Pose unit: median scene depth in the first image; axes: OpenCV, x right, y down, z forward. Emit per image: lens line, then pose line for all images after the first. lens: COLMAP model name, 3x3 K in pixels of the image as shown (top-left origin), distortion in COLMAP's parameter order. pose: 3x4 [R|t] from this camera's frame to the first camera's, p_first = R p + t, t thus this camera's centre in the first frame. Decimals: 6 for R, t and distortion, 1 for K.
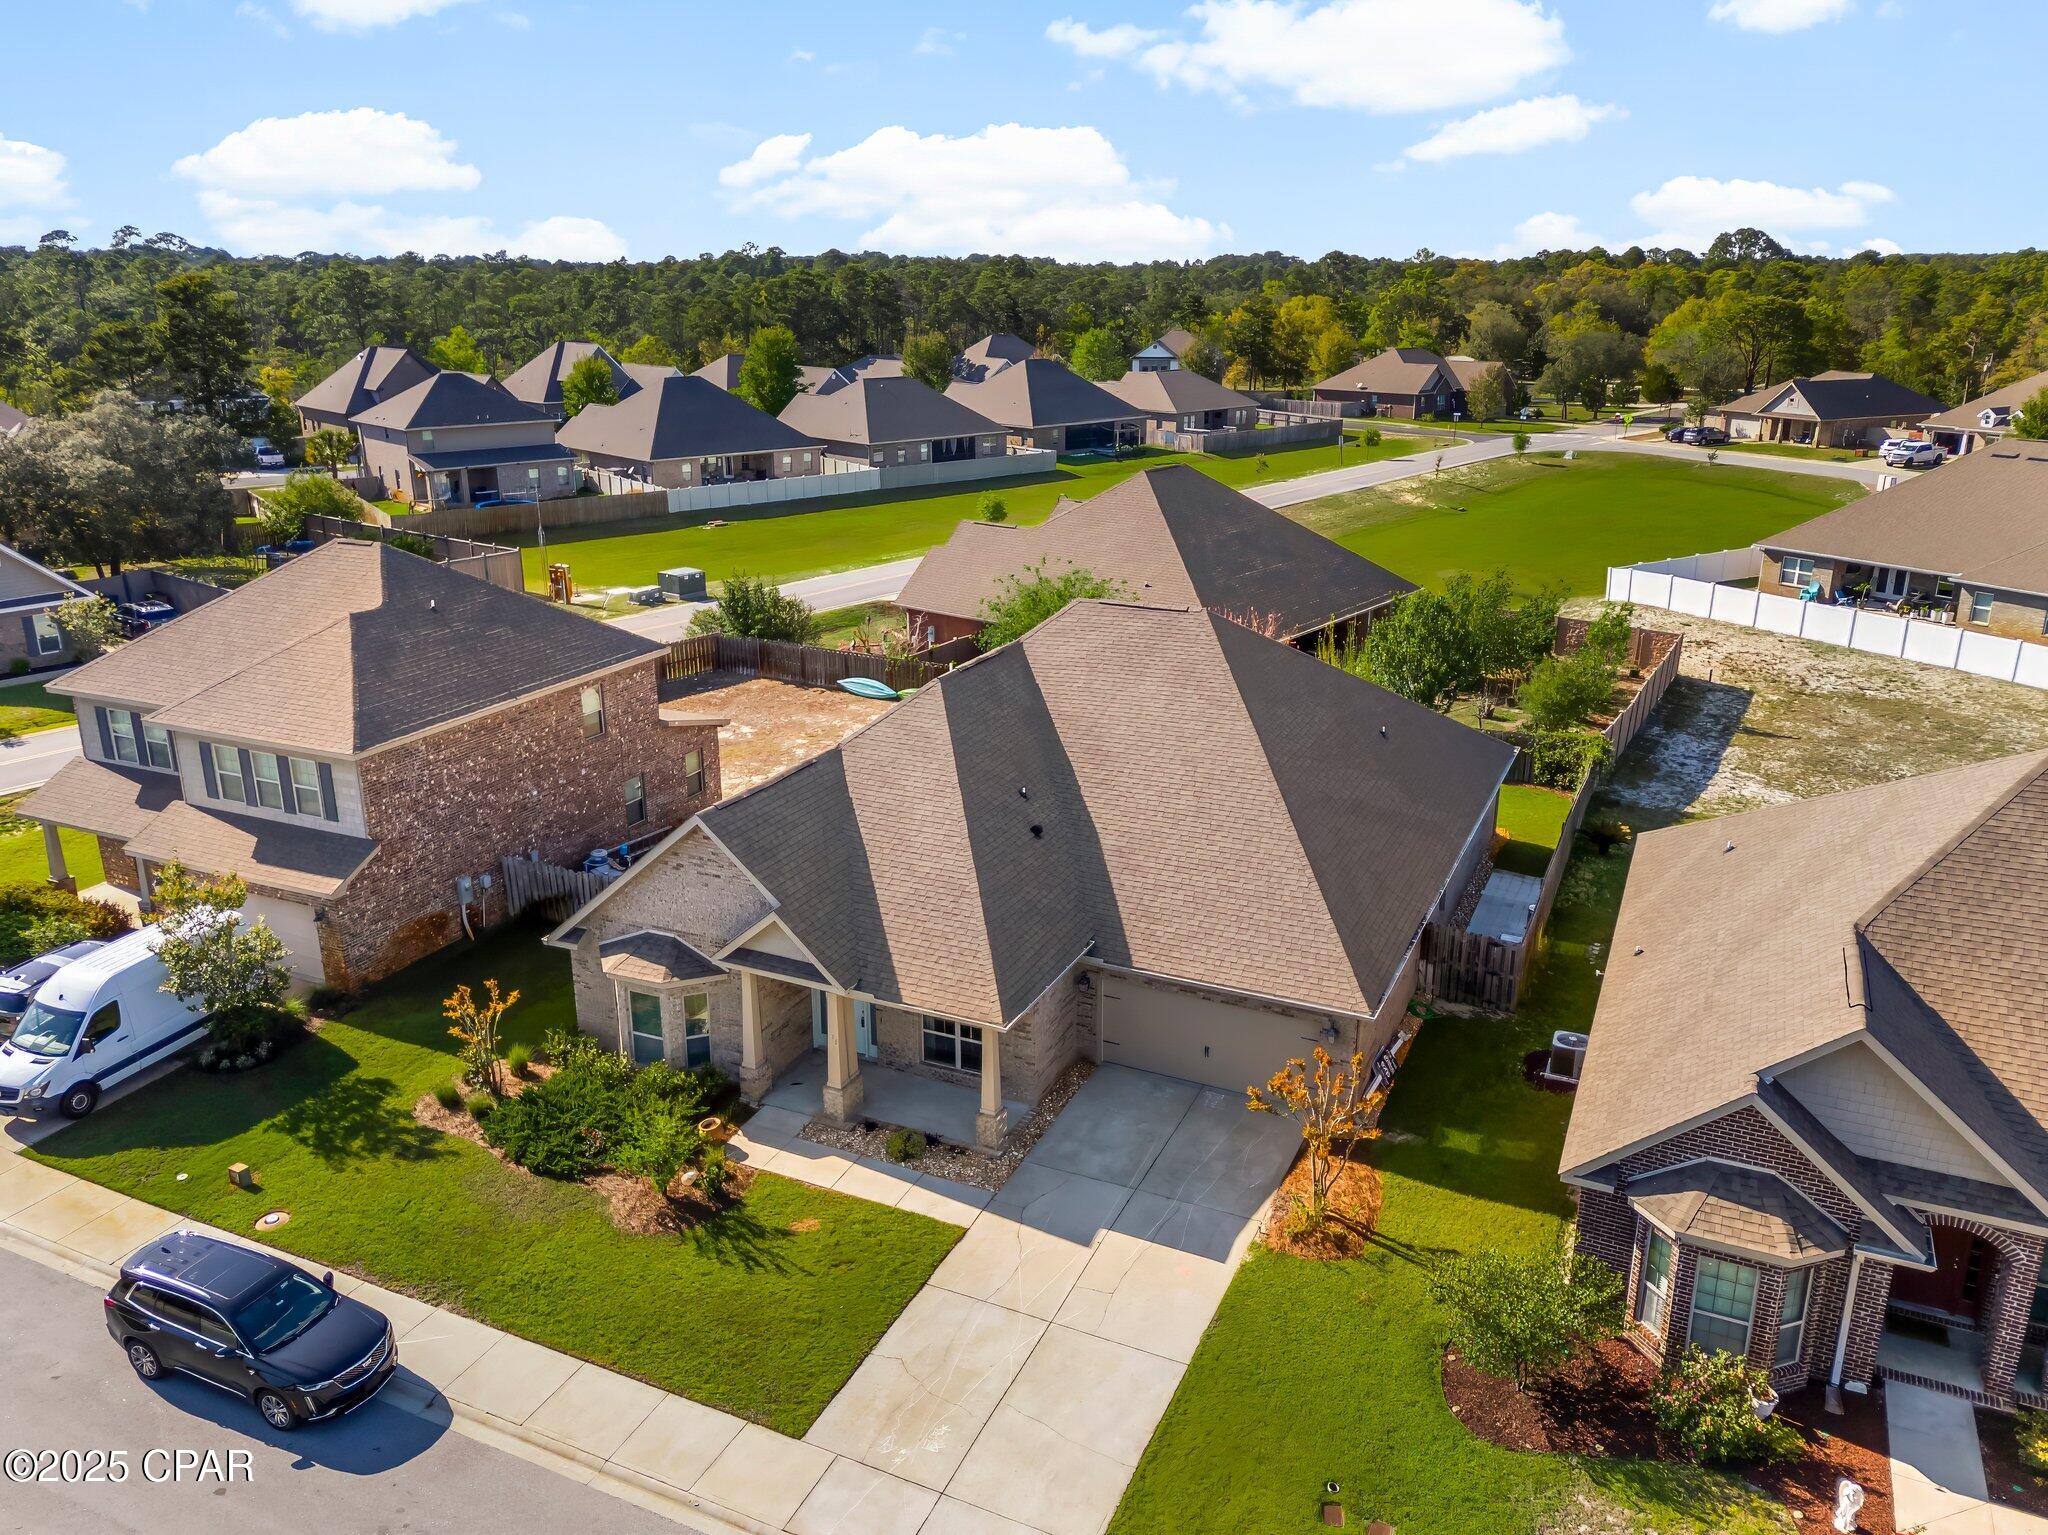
lens RADIAL K [[1518.3, 0, 1032.4], [0, 1518.3, 766.6], [0, 0, 1]] dist [0.114650, -0.185797]
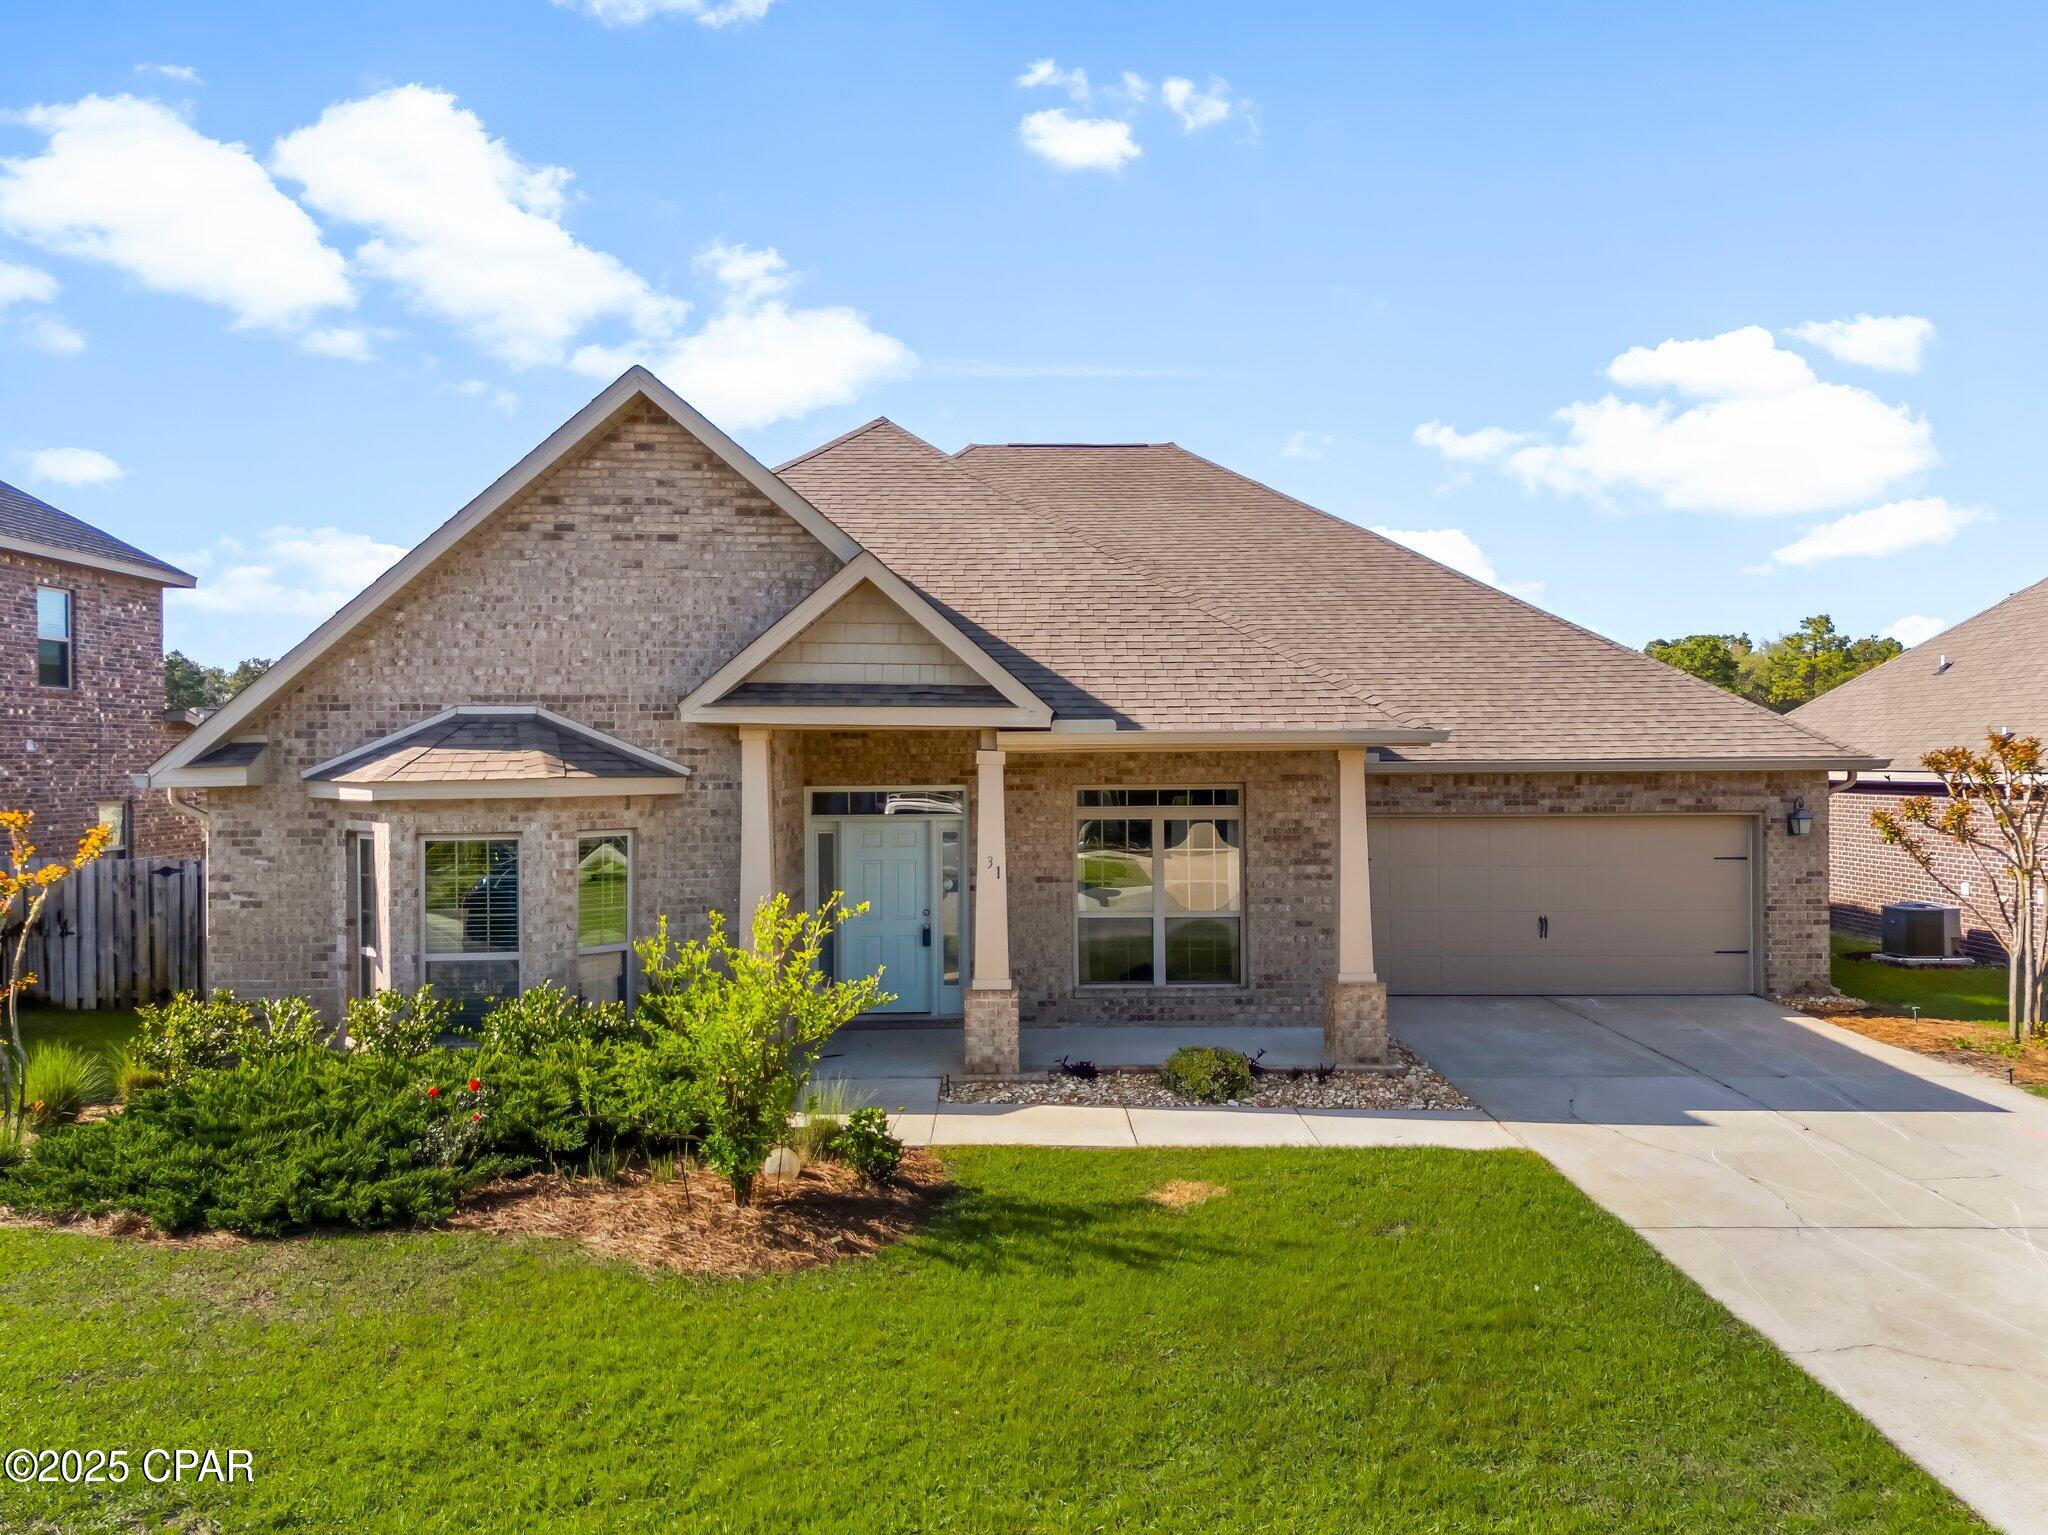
lens RADIAL K [[1519.5, 0, 1019.1], [0, 1519.5, 773.1], [0, 0, 1]] dist [0.111182, -0.110146]
pose [[0.902310, -0.009233, 0.430989, -0.304533], [0.139428, 0.952285, -0.271502, 0.267032], [-0.407918, 0.305071, 0.860543, 0.604790]]
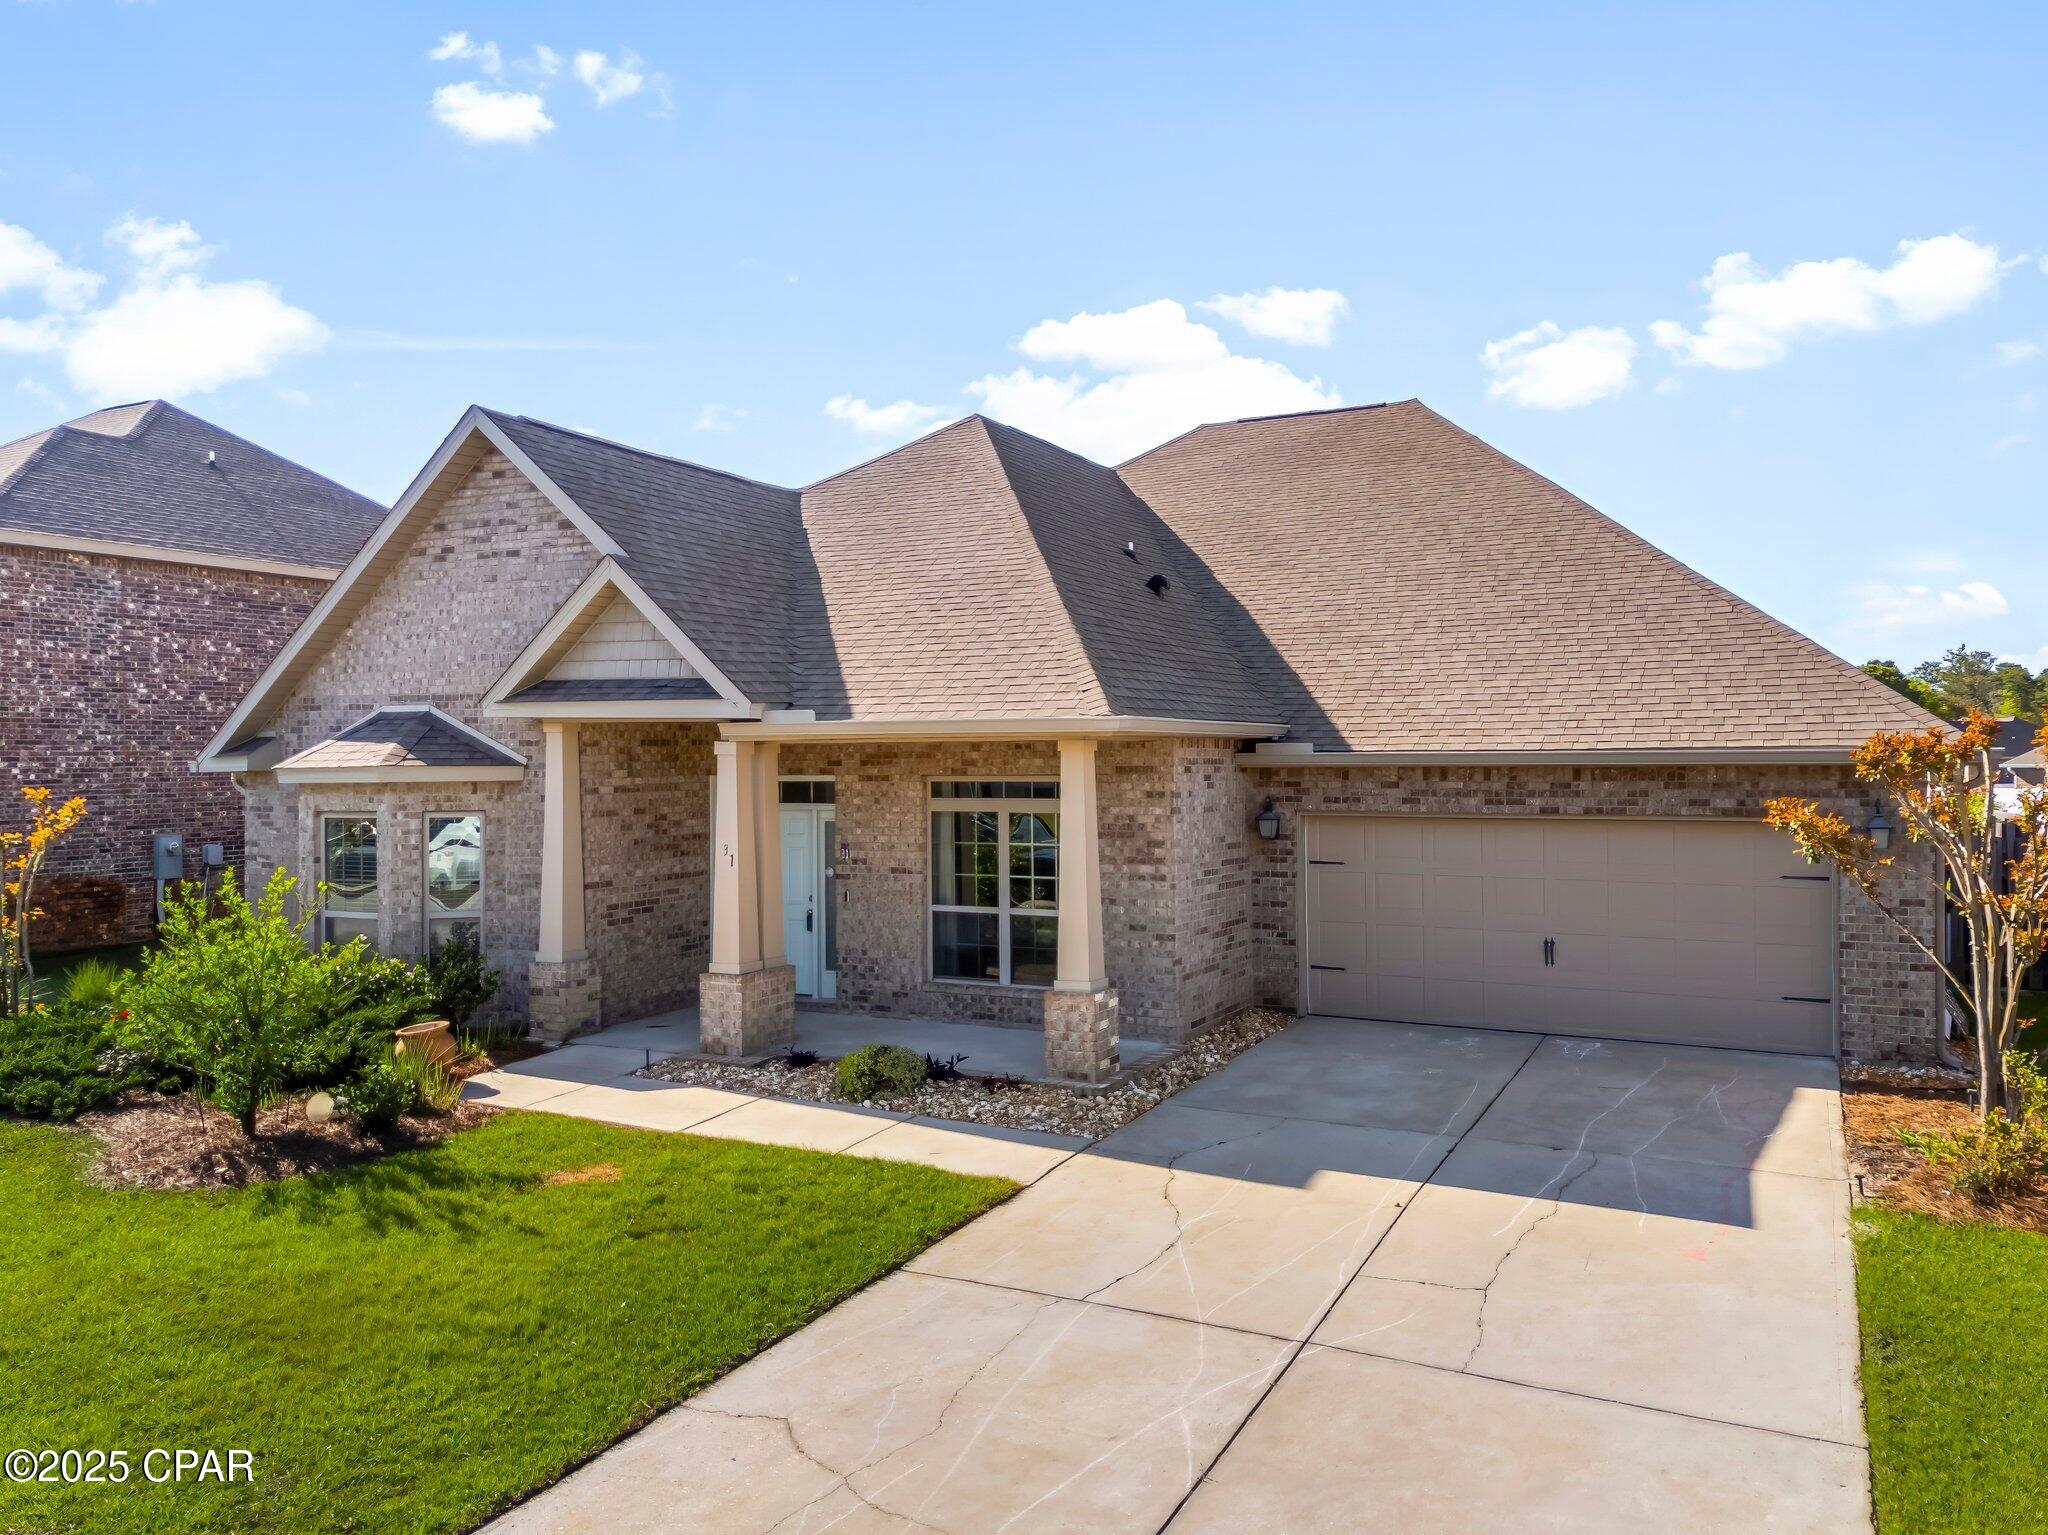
lens RADIAL K [[1519.5, 0, 1019.1], [0, 1519.5, 773.1], [0, 0, 1]] dist [0.111182, -0.110146]
pose [[0.998964, -0.004879, -0.045234, -0.023589], [-0.008893, 0.954115, -0.299309, 0.284303], [0.044619, 0.299401, 0.953083, 0.558692]]
